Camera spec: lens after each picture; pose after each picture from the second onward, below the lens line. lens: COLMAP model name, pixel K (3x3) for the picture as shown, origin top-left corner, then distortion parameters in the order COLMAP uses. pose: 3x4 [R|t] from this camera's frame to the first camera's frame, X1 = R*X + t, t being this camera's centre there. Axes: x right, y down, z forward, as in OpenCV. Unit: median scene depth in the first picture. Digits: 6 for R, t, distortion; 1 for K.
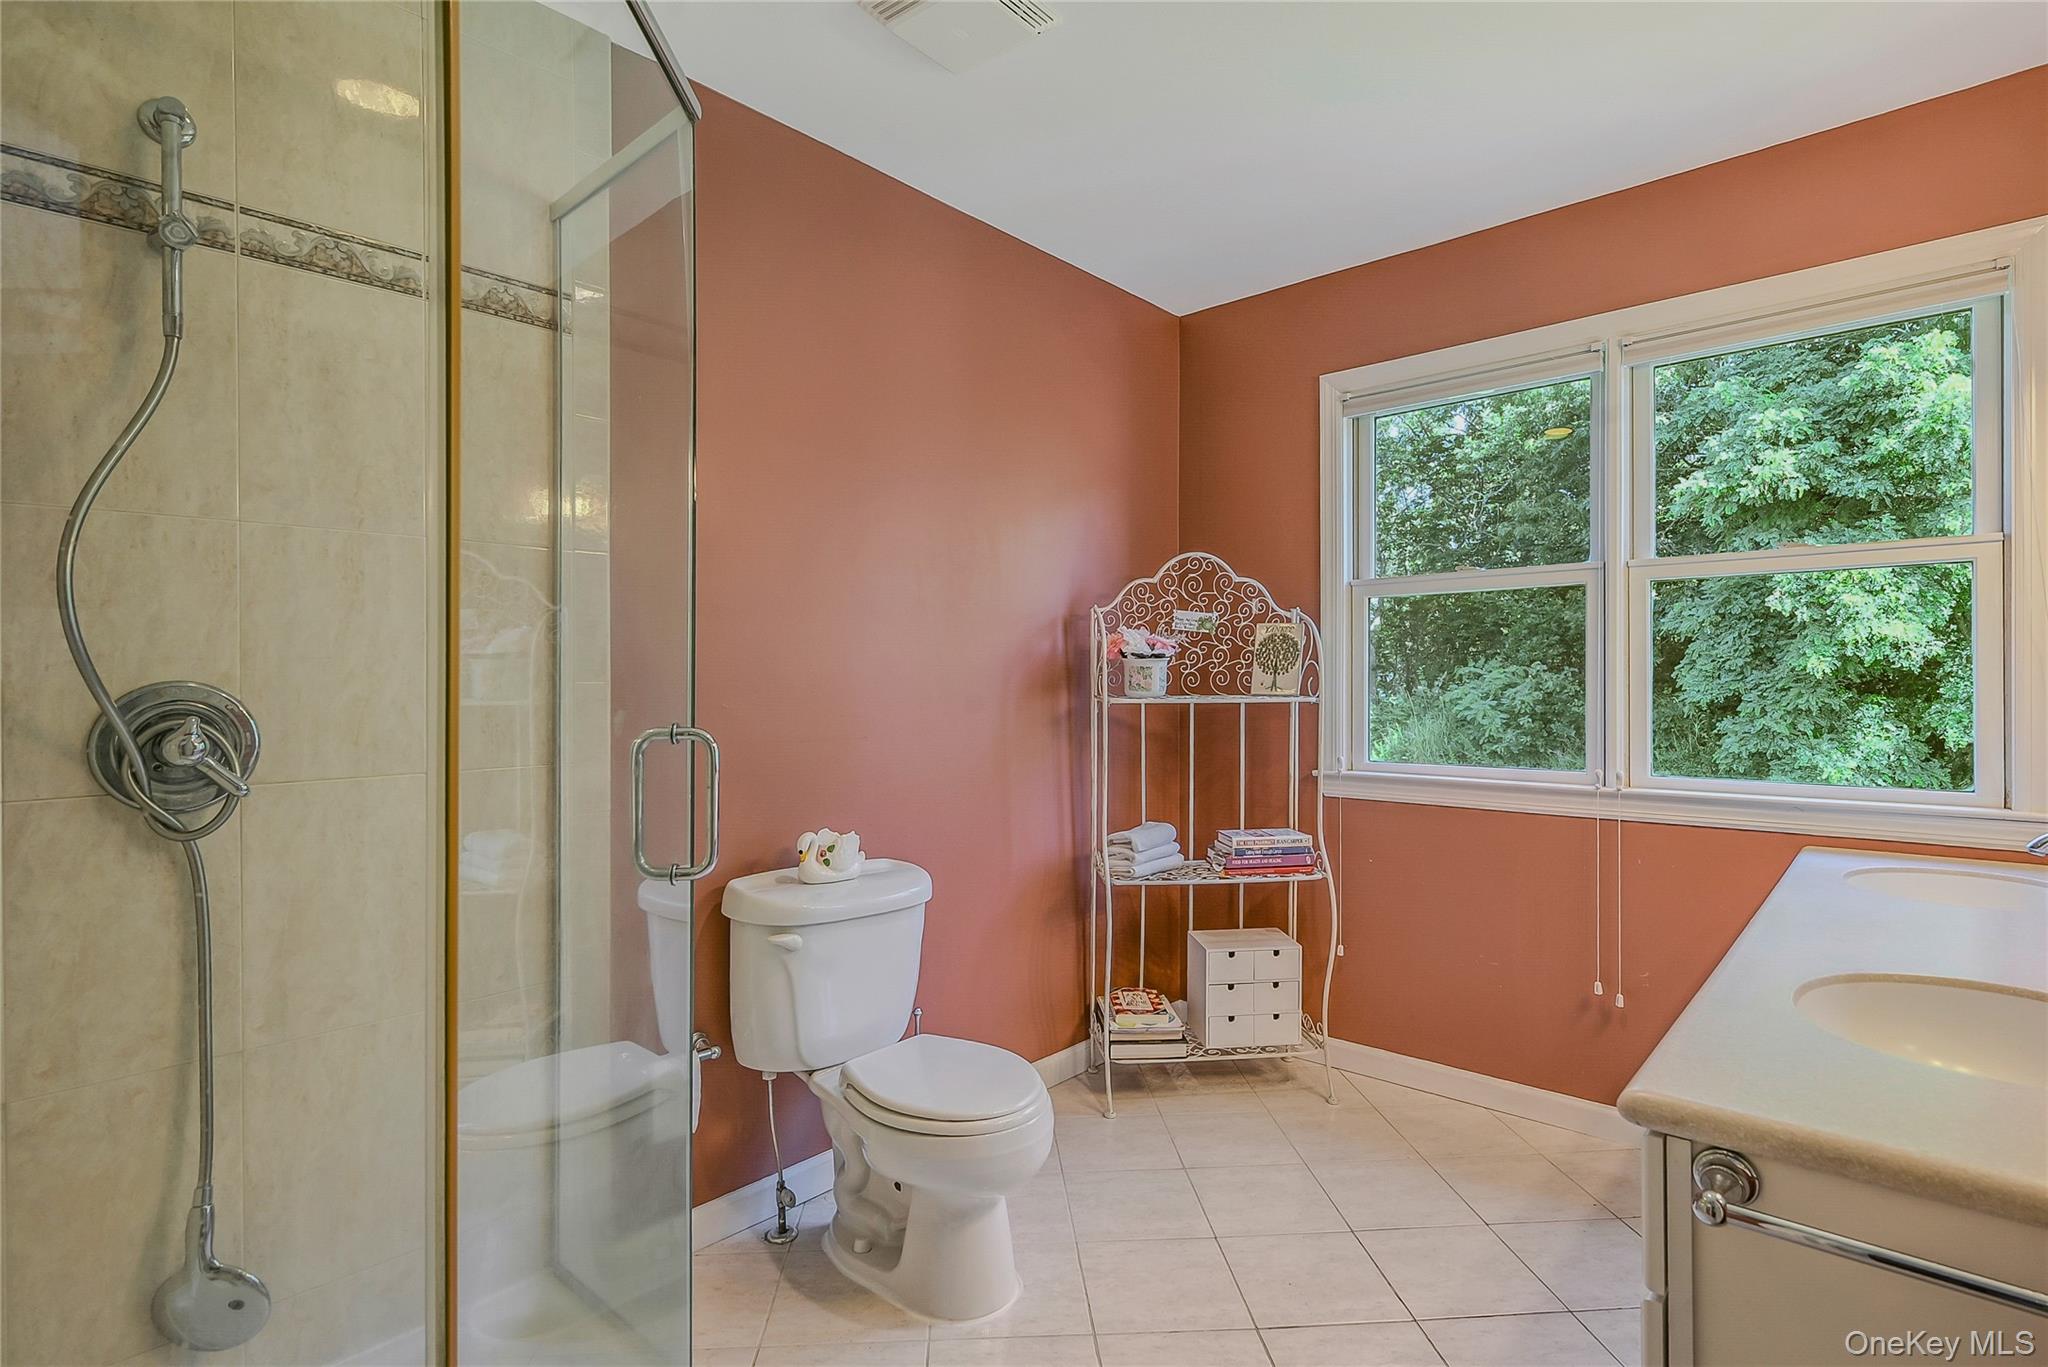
lens RADIAL K [[1013.8, 0, 1024.0], [0, 1013.8, 683.5], [0, 0, 1]] dist [0.002272, 0.000394]
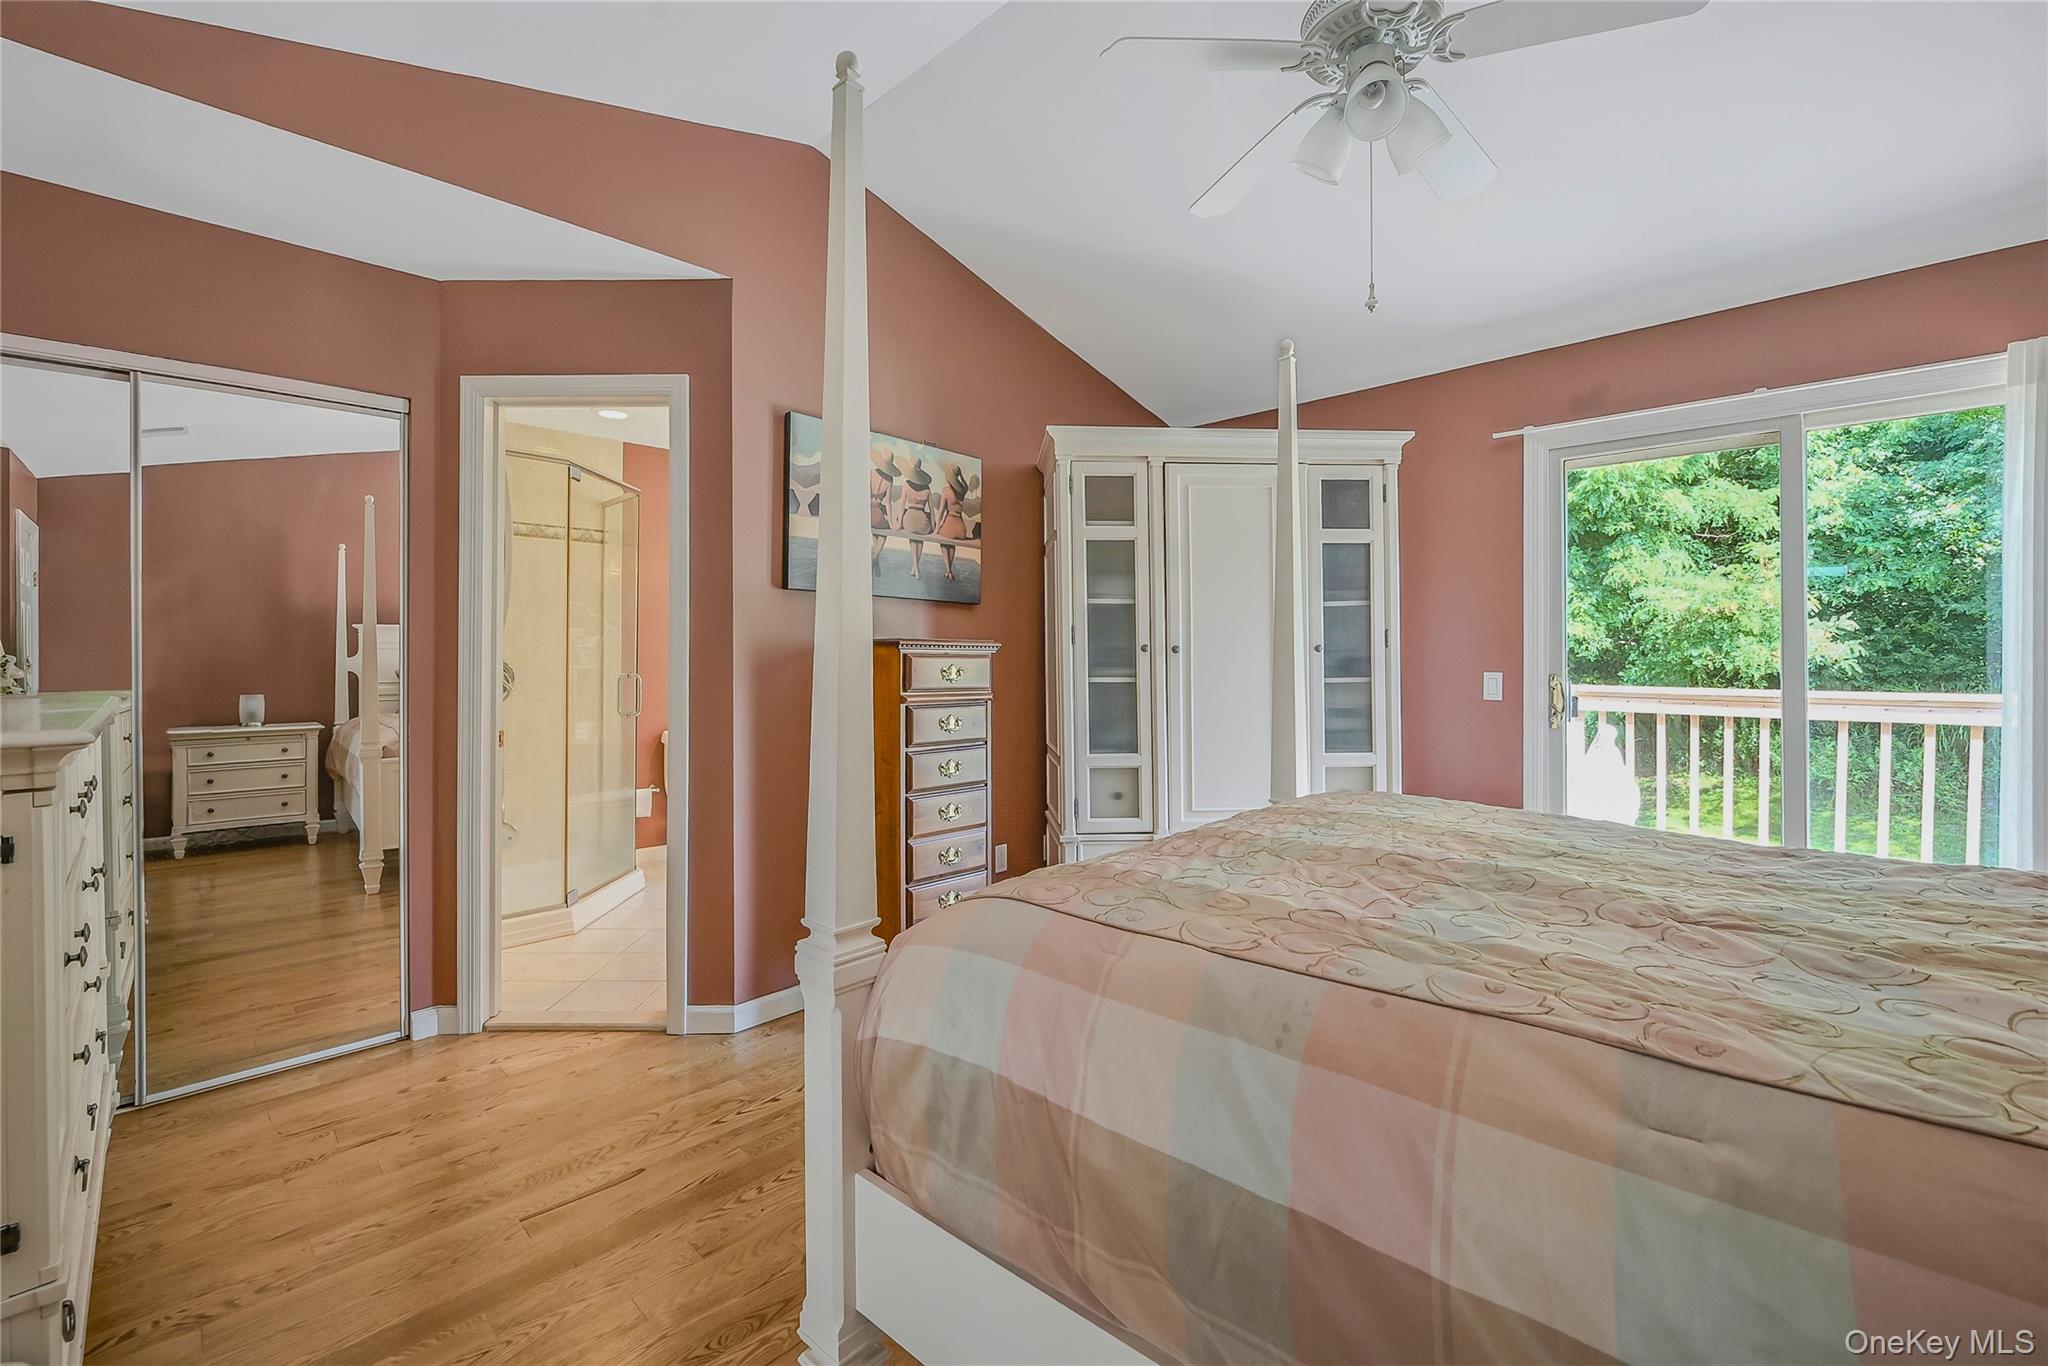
lens RADIAL K [[852.2, 0, 1007.1], [0, 852.2, 666.6], [0, 0, 1]] dist [-0.000106, -0.000083]
pose [[0.999906, 0.005316, -0.012625, 0.623160], [-0.005316, 0.999986, 0.000010, 0.012906], [0.012625, 0.000057, 0.999920, -1.224529]]
